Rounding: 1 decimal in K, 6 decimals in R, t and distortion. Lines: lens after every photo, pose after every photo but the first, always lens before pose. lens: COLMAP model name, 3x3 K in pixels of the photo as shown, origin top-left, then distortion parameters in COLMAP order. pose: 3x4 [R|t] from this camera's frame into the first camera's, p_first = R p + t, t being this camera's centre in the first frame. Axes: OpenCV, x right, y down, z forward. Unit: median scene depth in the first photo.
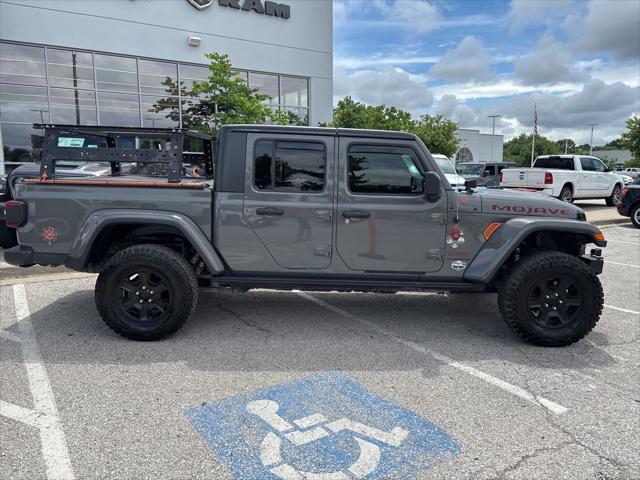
lens RADIAL K [[484.3, 0, 317.8], [0, 484.3, 240.0], [0, 0, 1]] dist [0.053393, -0.065750]
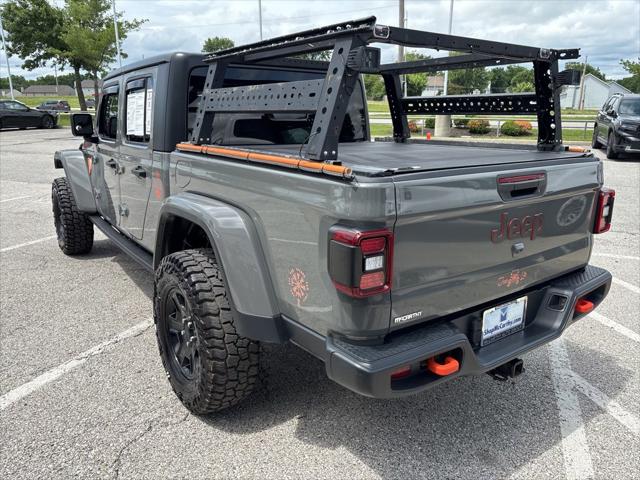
lens RADIAL K [[484.3, 0, 317.8], [0, 484.3, 236.7], [0, 0, 1]] dist [0.052210, -0.063197]
pose [[-0.574340, -0.228036, 0.786215, -0.889716], [0.107338, 0.931148, 0.348485, -0.263372], [-0.811549, 0.284540, -0.510319, 1.573203]]
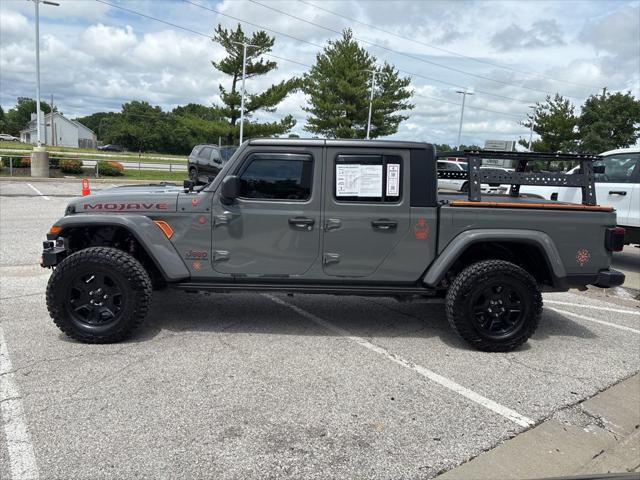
lens RADIAL K [[484.3, 0, 317.8], [0, 484.3, 236.7], [0, 0, 1]] dist [0.052210, -0.063197]
pose [[-0.996821, -0.059171, -0.053355, 0.090905], [-0.072605, 0.950387, 0.302478, -0.395174], [0.032810, 0.305390, -0.951662, 2.362726]]
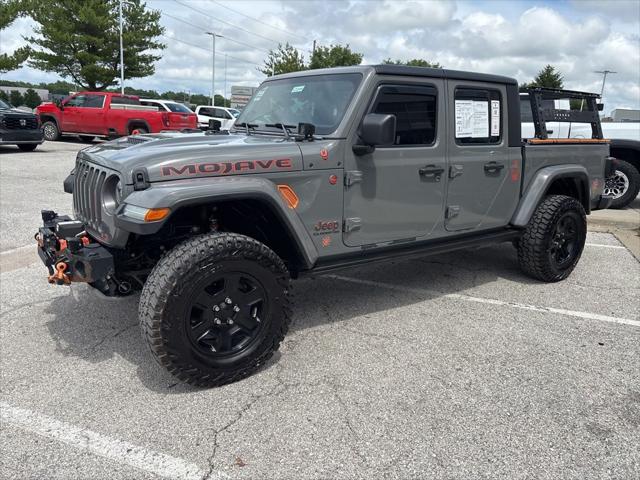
lens RADIAL K [[484.7, 0, 317.6], [0, 484.7, 236.1], [0, 0, 1]] dist [0.048171, -0.060841]
pose [[-0.814571, 0.083780, -0.573981, 0.730377], [-0.141459, 0.930948, 0.336638, -0.266304], [0.562550, 0.355411, -0.746472, 1.943550]]
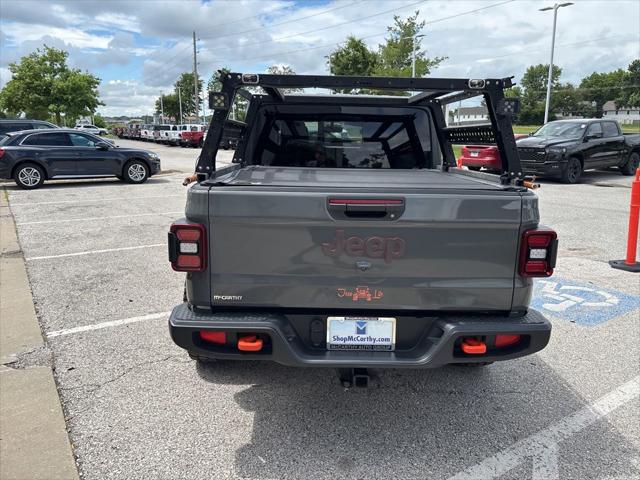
lens RADIAL K [[484.3, 0, 317.8], [0, 484.3, 236.7], [0, 0, 1]] dist [0.052210, -0.063197]
pose [[-0.002037, -0.221445, 0.975171, -1.118142], [0.136950, 0.965923, 0.219631, -0.215289], [-0.990576, 0.133997, 0.028360, 1.208902]]
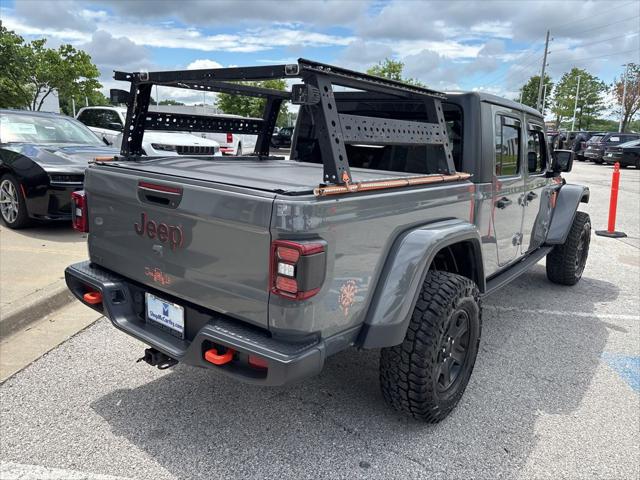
lens RADIAL K [[484.3, 0, 317.8], [0, 484.3, 236.7], [0, 0, 1]] dist [0.052210, -0.063197]
pose [[0.628296, -0.157669, 0.761830, -0.926566], [0.088693, 0.987380, 0.131202, -0.136421], [-0.772902, -0.014865, 0.634351, 0.708075]]
